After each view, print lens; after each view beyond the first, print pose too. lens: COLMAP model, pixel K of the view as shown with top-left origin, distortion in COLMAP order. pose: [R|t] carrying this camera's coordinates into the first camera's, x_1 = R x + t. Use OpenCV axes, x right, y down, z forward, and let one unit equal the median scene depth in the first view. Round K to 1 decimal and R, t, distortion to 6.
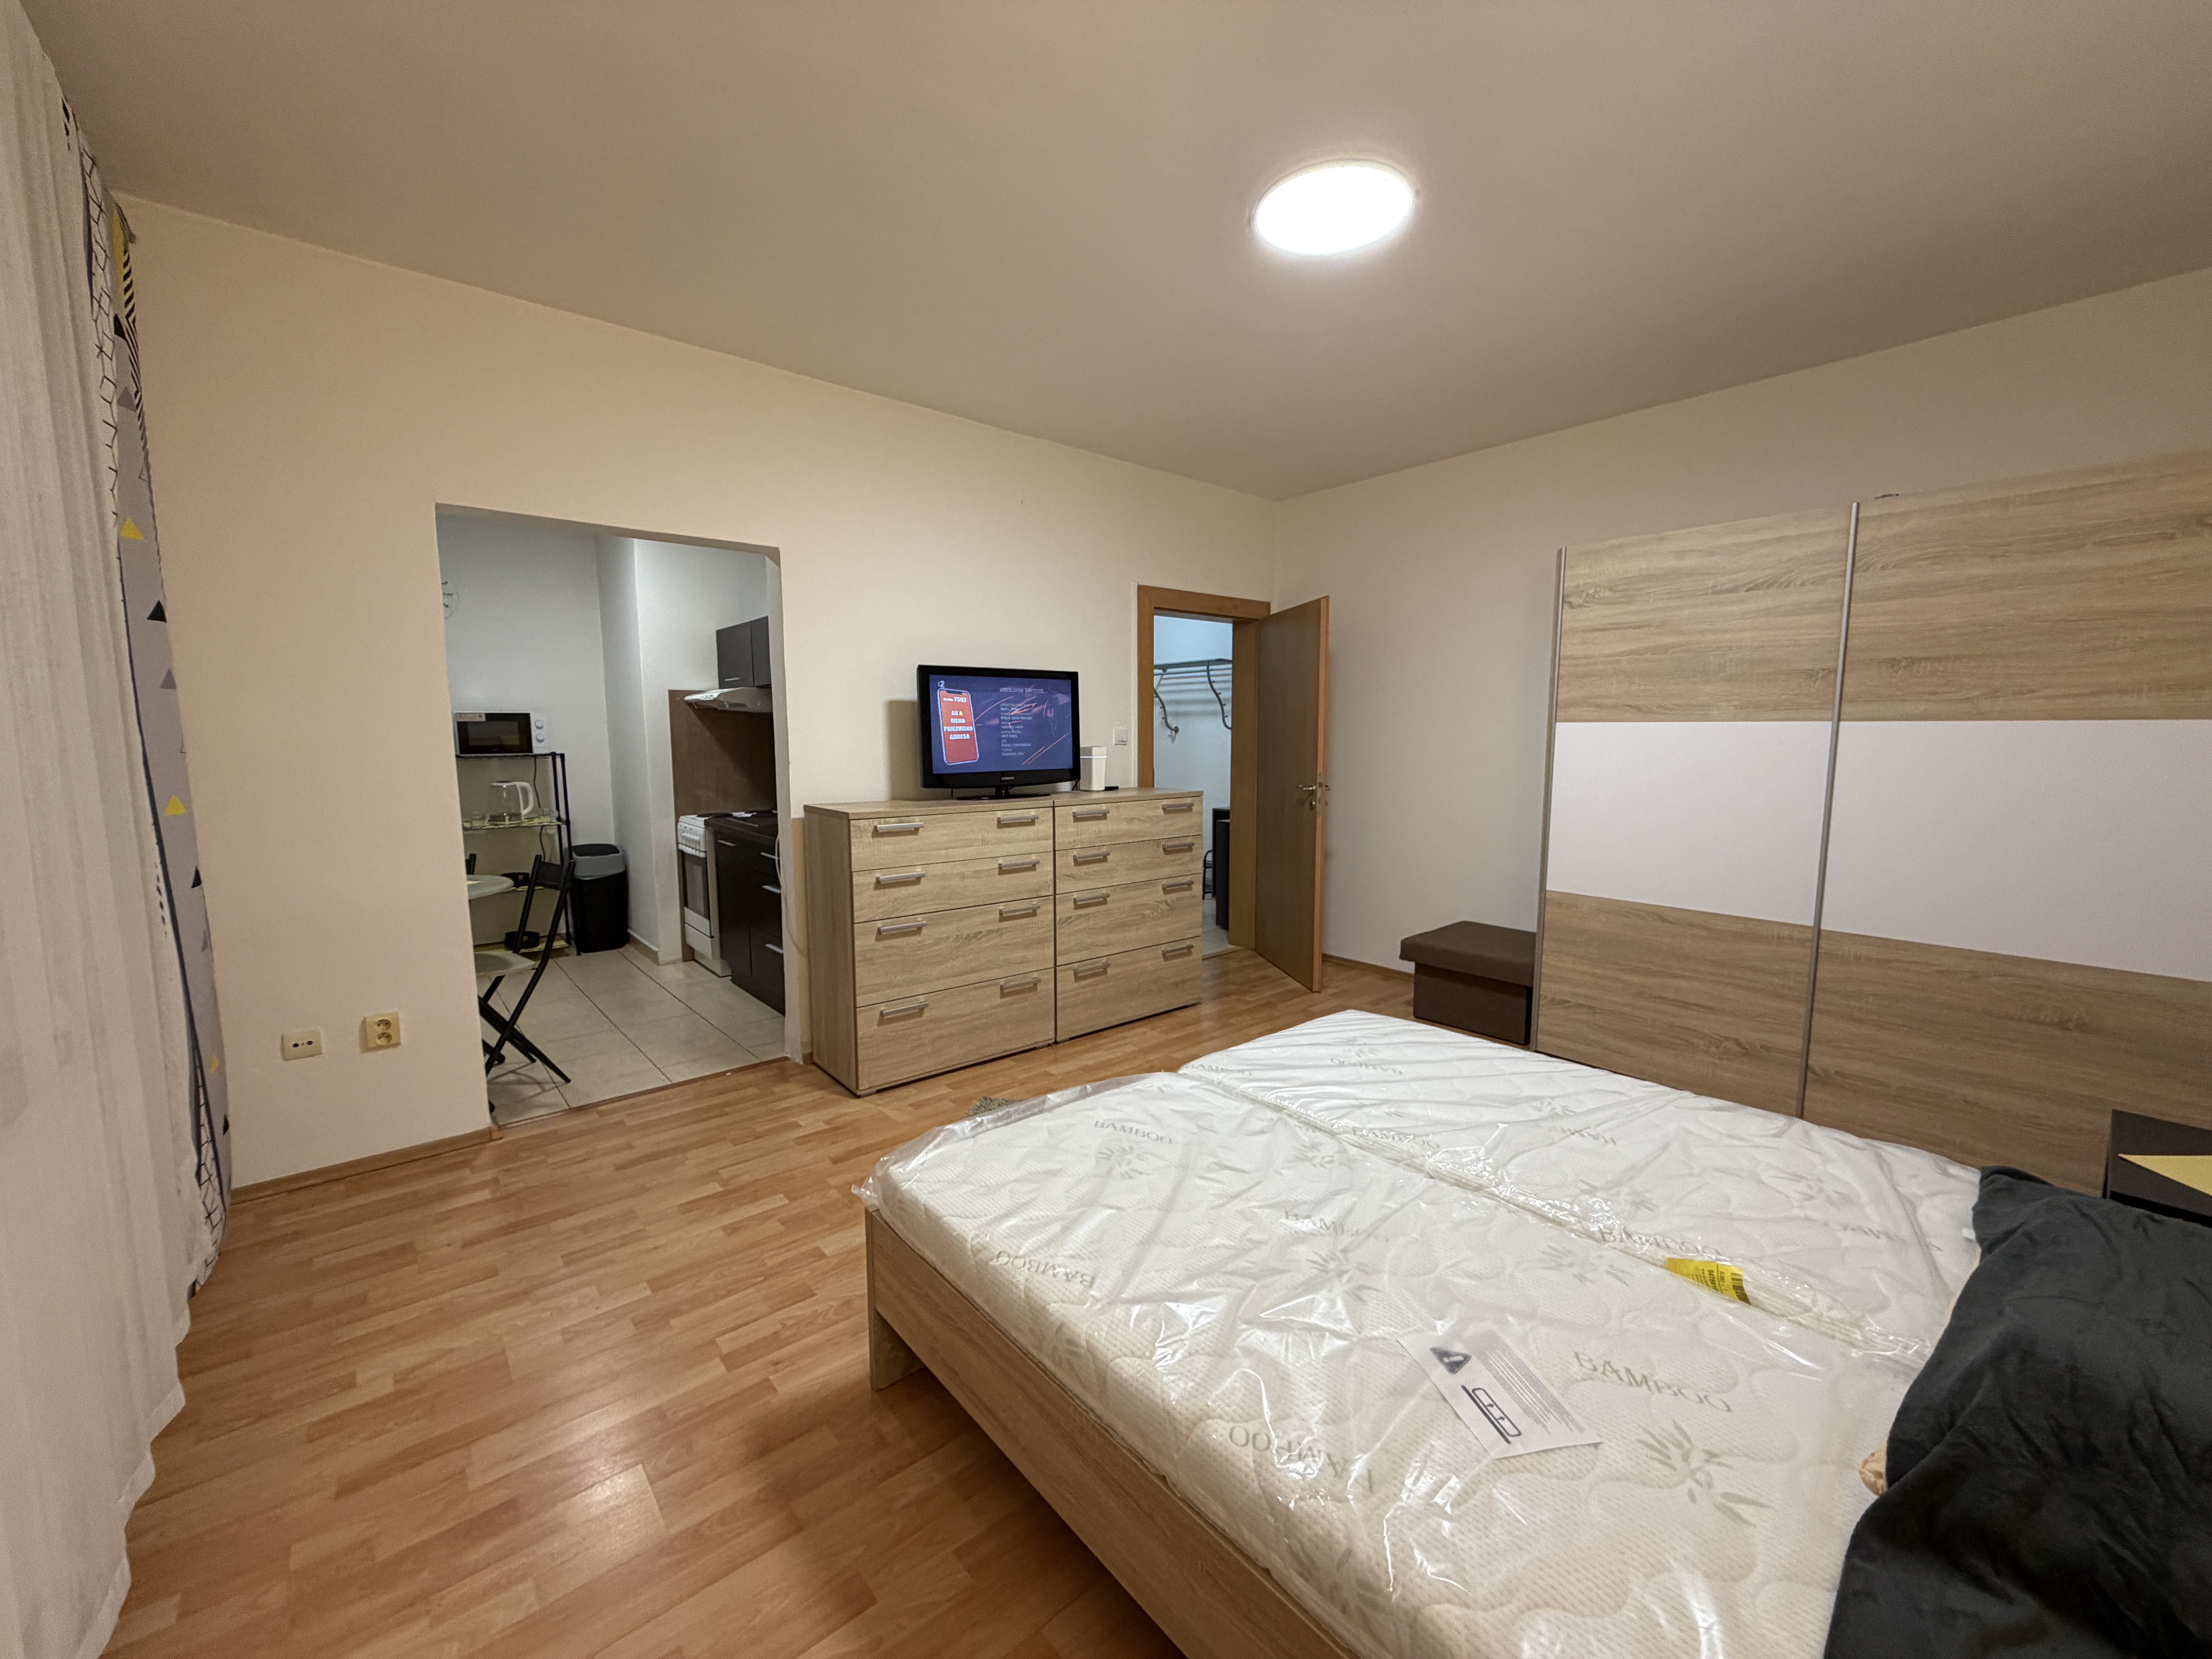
lens RADIAL K [[889.1, 0, 1095.4], [0, 889.1, 830.5], [0, 0, 1]] dist [-0.001452, -0.000046]
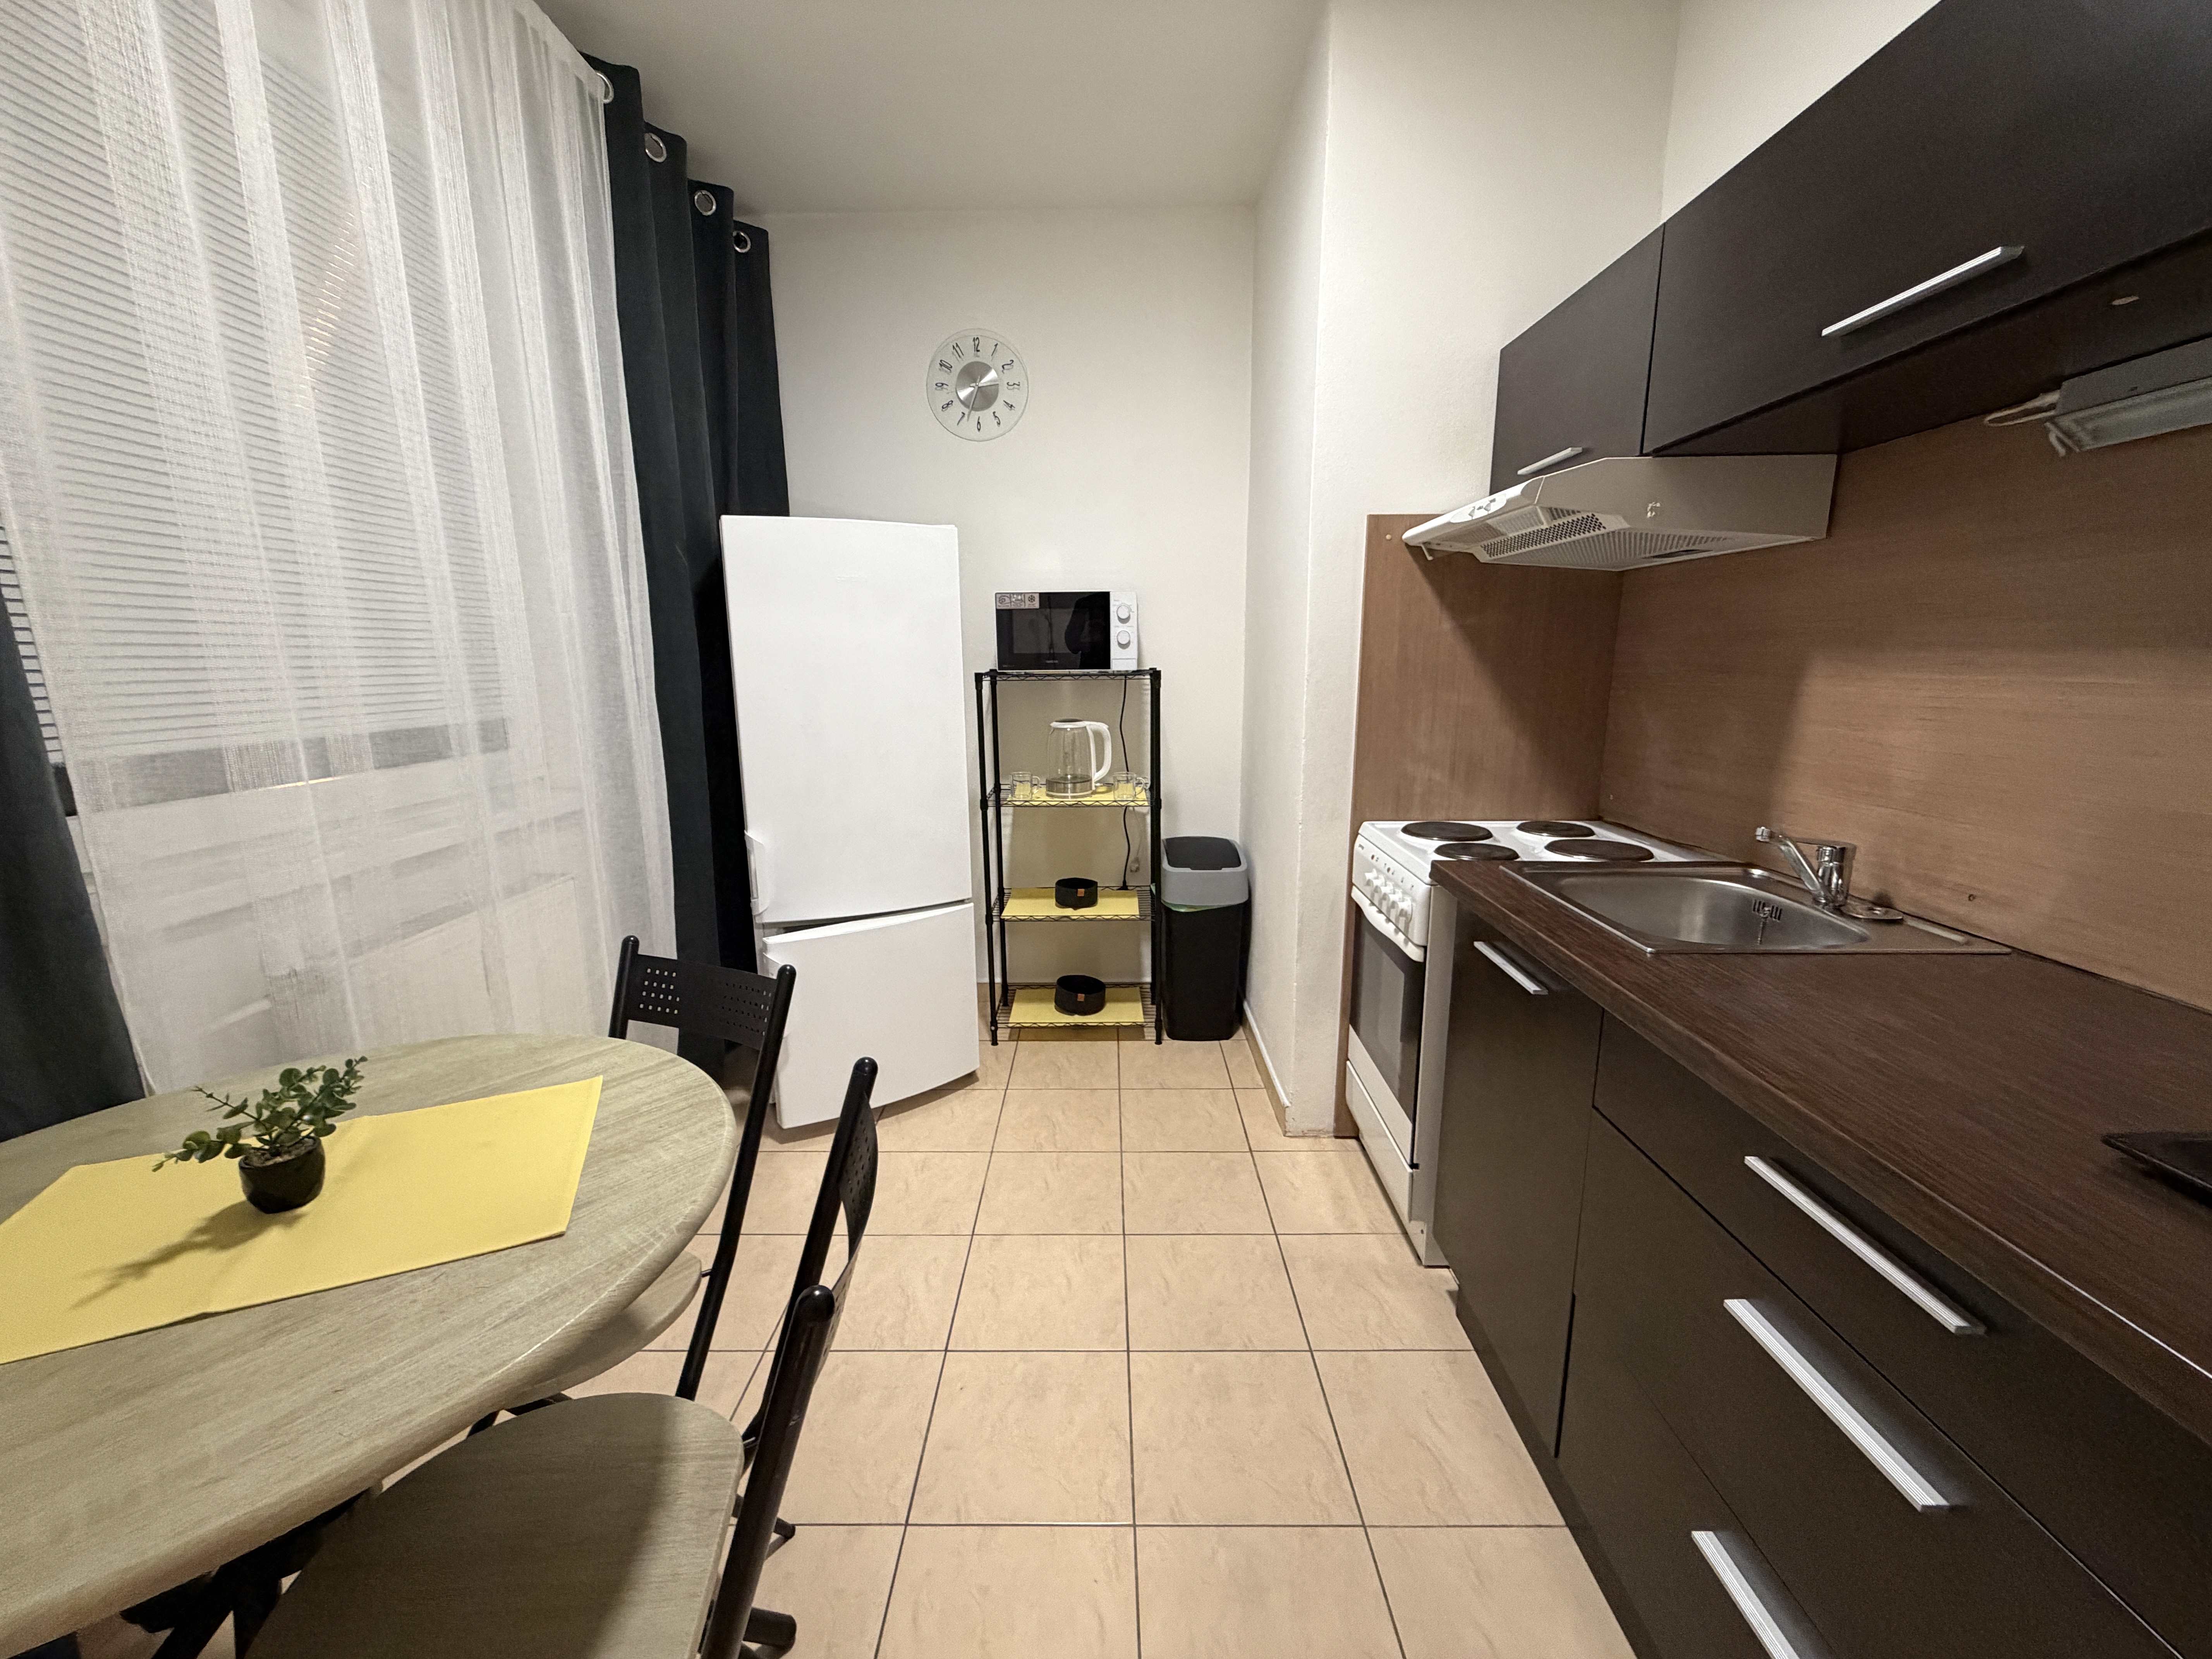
lens RADIAL K [[889.1, 0, 1095.4], [0, 889.1, 830.5], [0, 0, 1]] dist [-0.001452, -0.000046]
pose [[0.760548, 0.124715, -0.637191, -0.288831], [-0.069505, 0.991378, 0.111077, -0.049443], [0.645550, -0.040191, 0.762659, 0.584456]]
